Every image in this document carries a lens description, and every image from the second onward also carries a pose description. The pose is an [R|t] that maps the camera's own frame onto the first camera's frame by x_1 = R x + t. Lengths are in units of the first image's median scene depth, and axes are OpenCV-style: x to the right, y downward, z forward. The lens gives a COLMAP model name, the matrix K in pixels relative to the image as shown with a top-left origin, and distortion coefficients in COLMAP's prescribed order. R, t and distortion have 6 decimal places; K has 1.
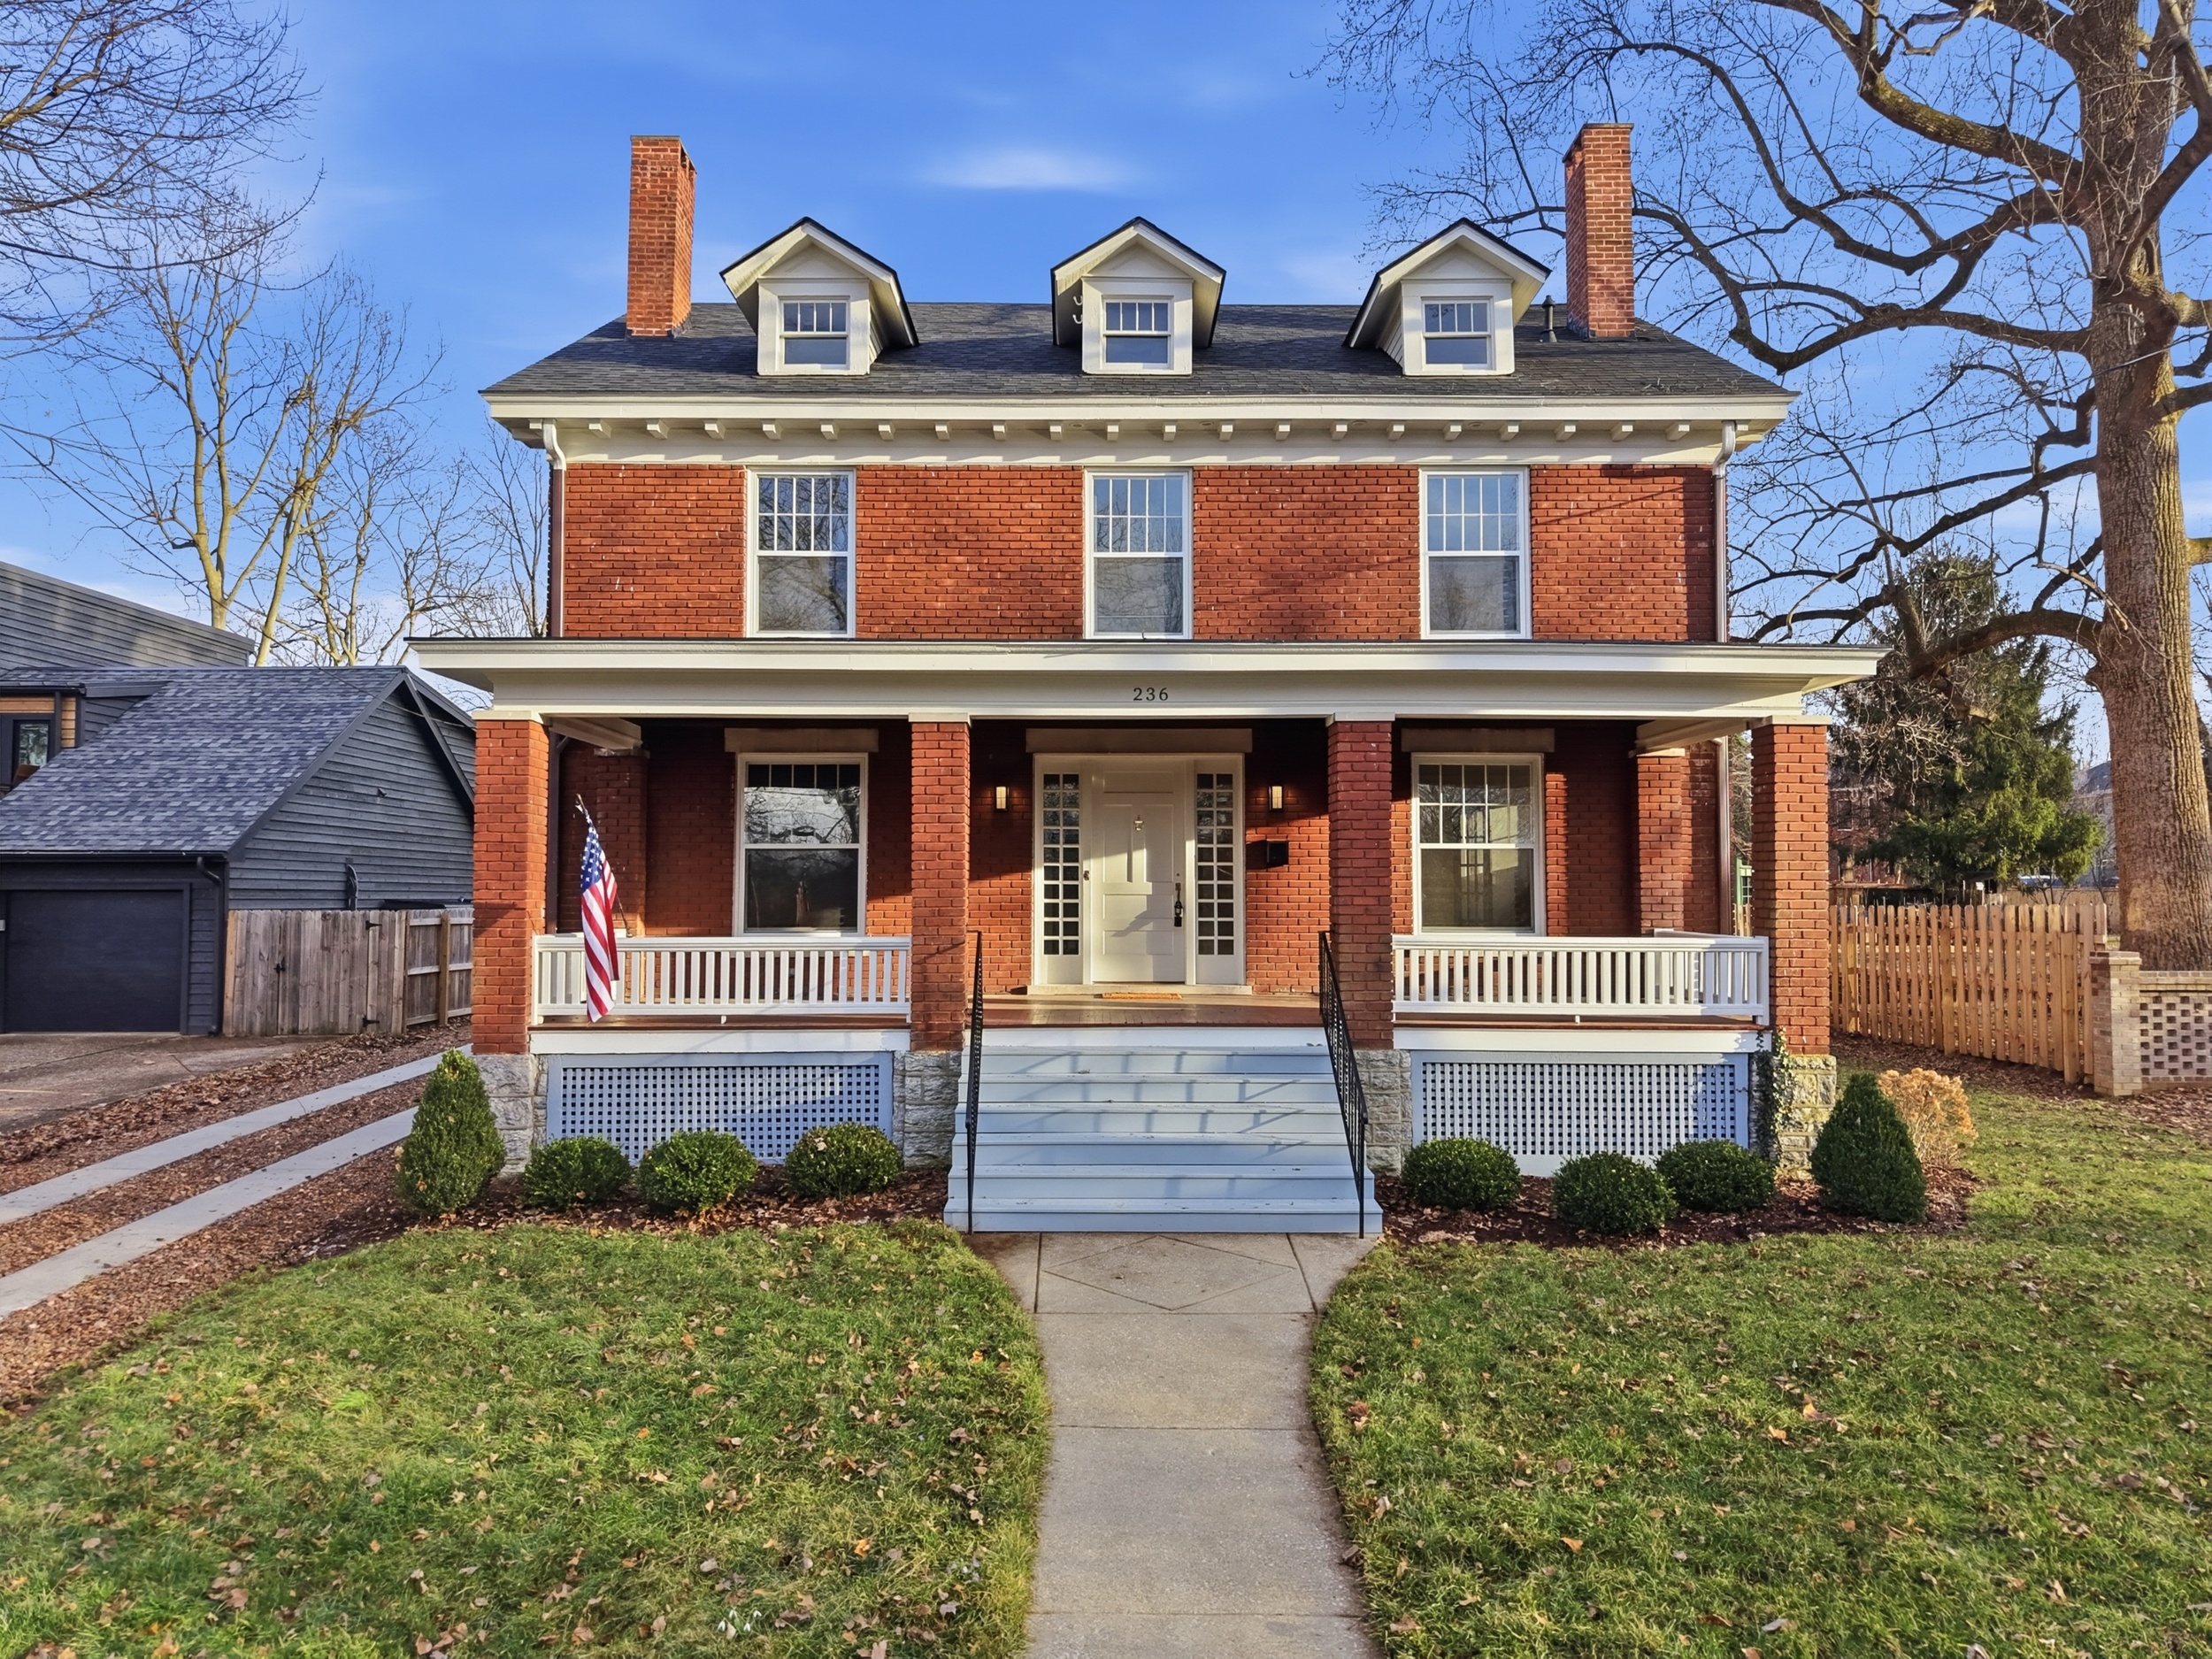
lens RADIAL K [[1531.2, 0, 1106.0], [0, 1531.2, 829.5], [0, 0, 1]] dist [0.065115, -0.108619]
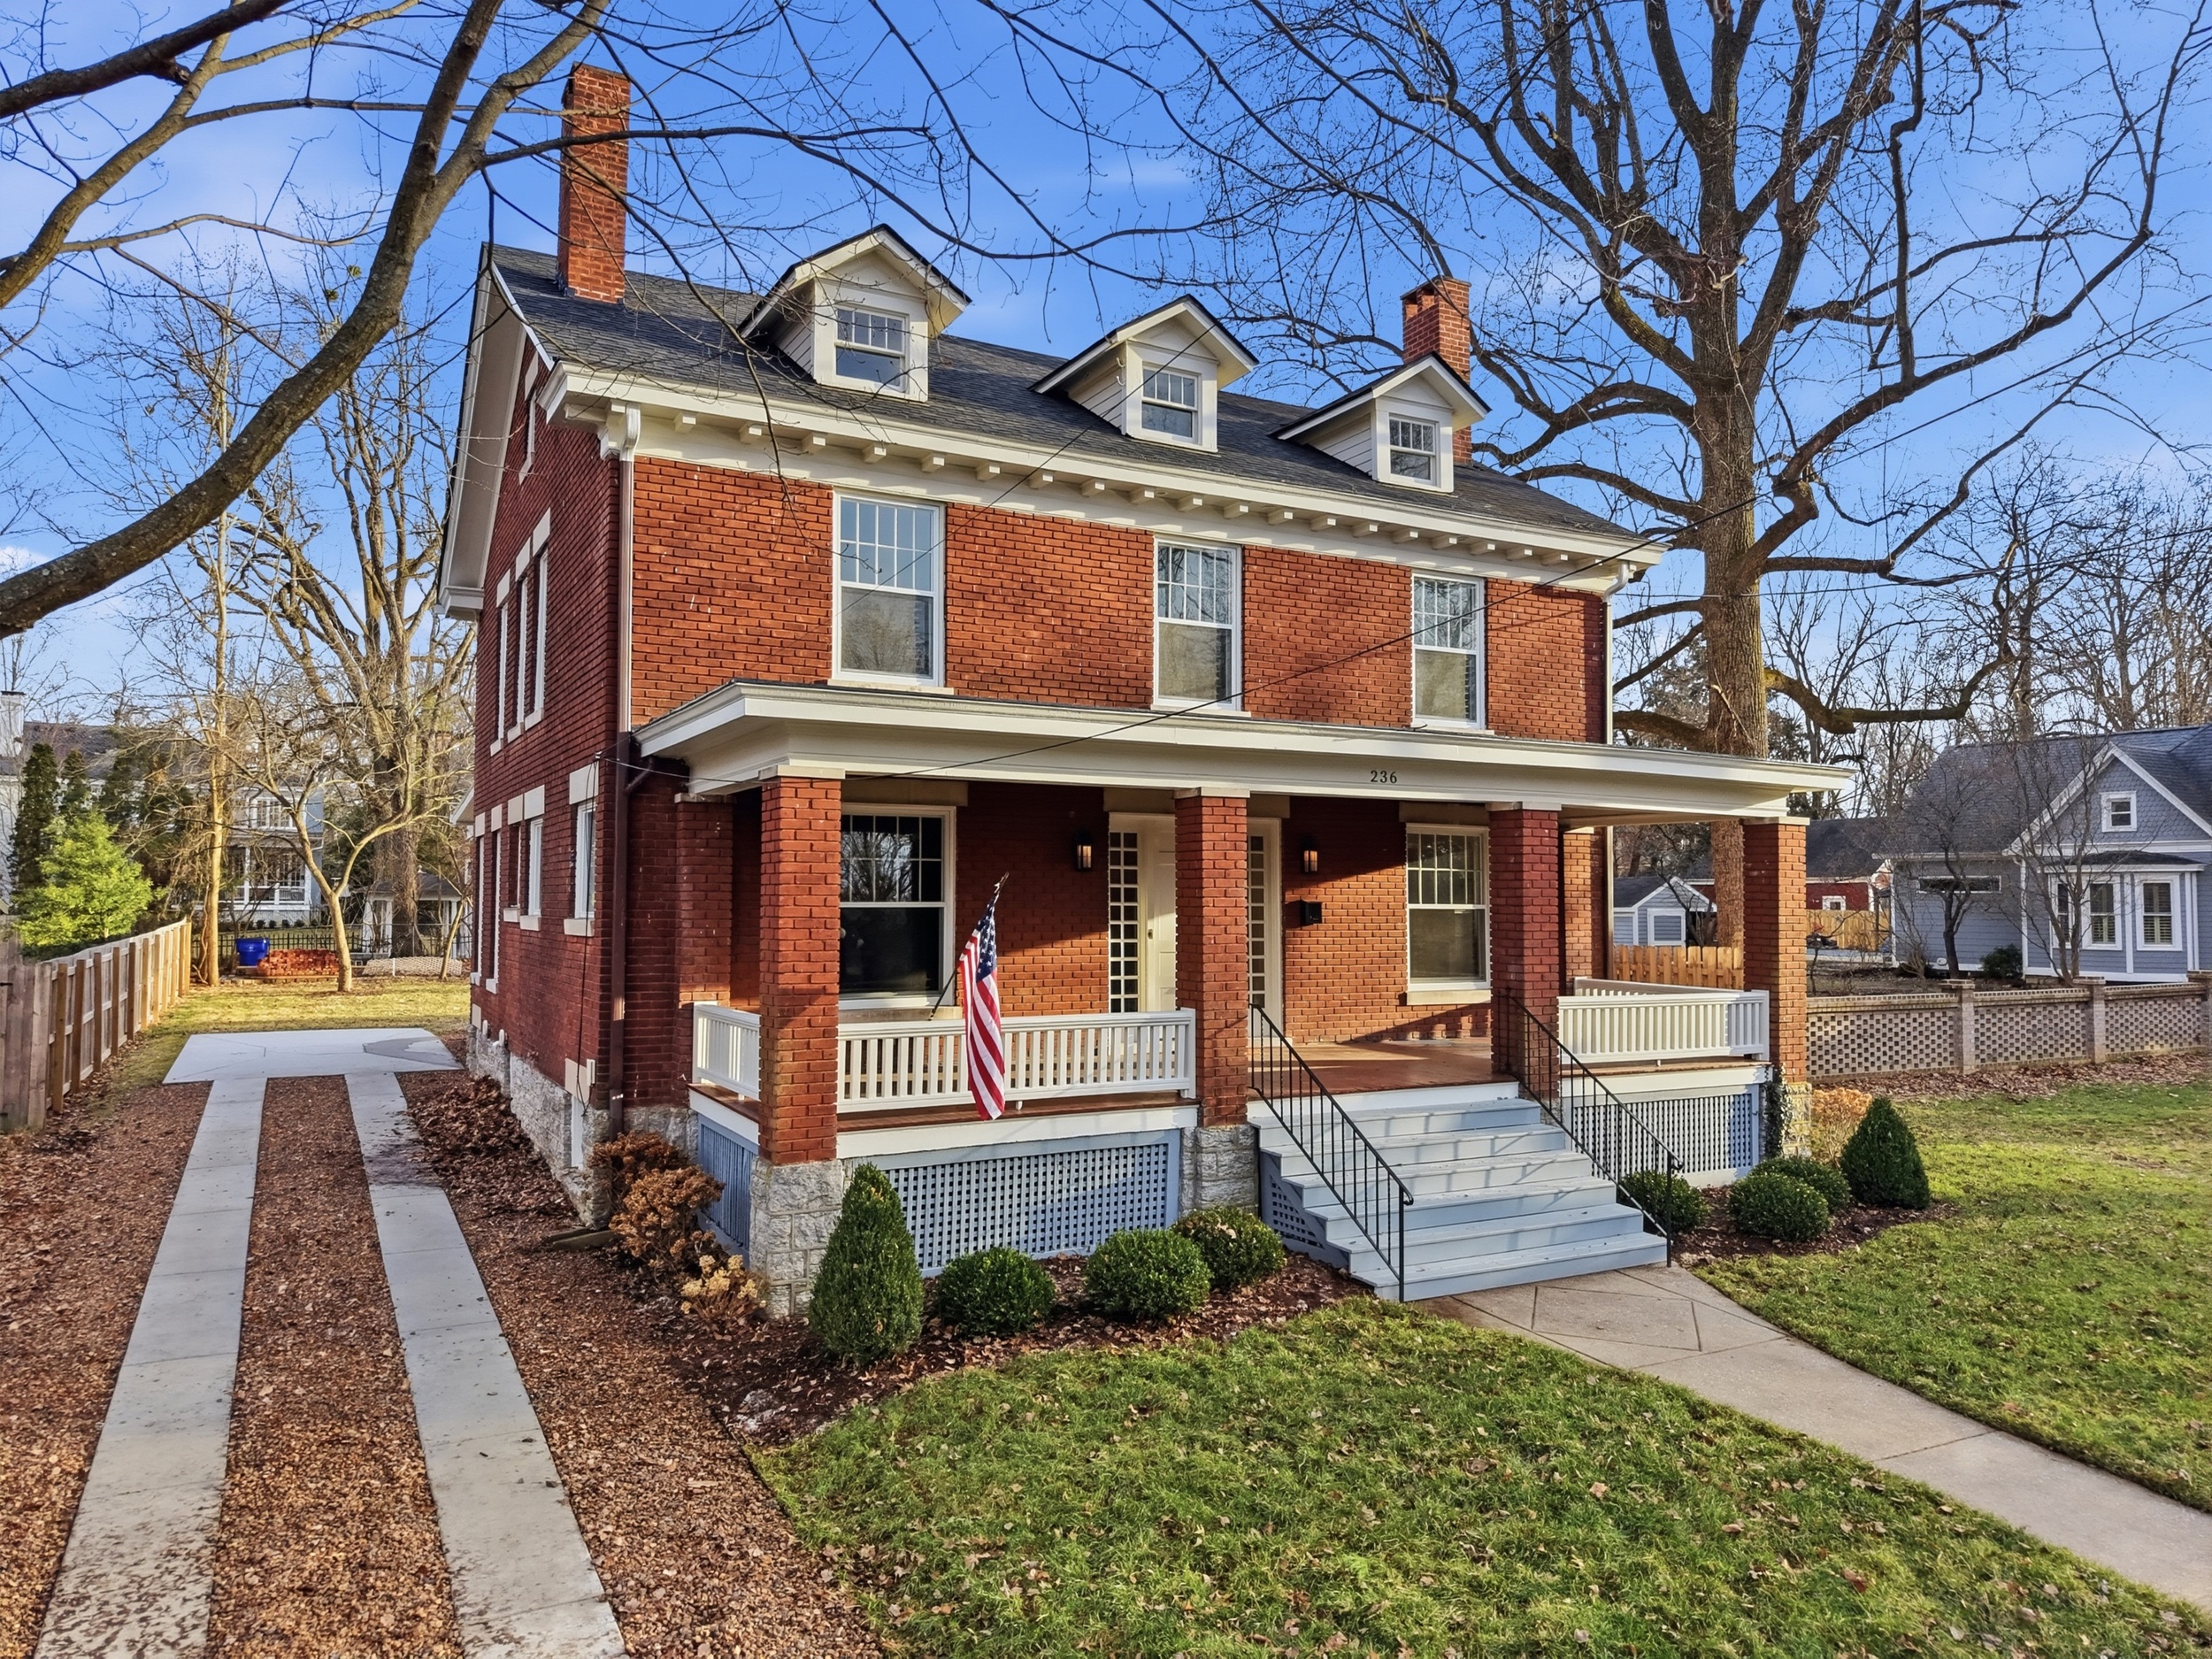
lens RADIAL K [[1530.6, 0, 1106.0], [0, 1530.6, 829.5], [0, 0, 1]] dist [0.080773, -0.111671]
pose [[0.872321, 0.025788, 0.488253, -0.536580], [-0.026984, 0.999625, -0.004588, -0.033981], [-0.488188, -0.009172, 0.872690, 0.127323]]
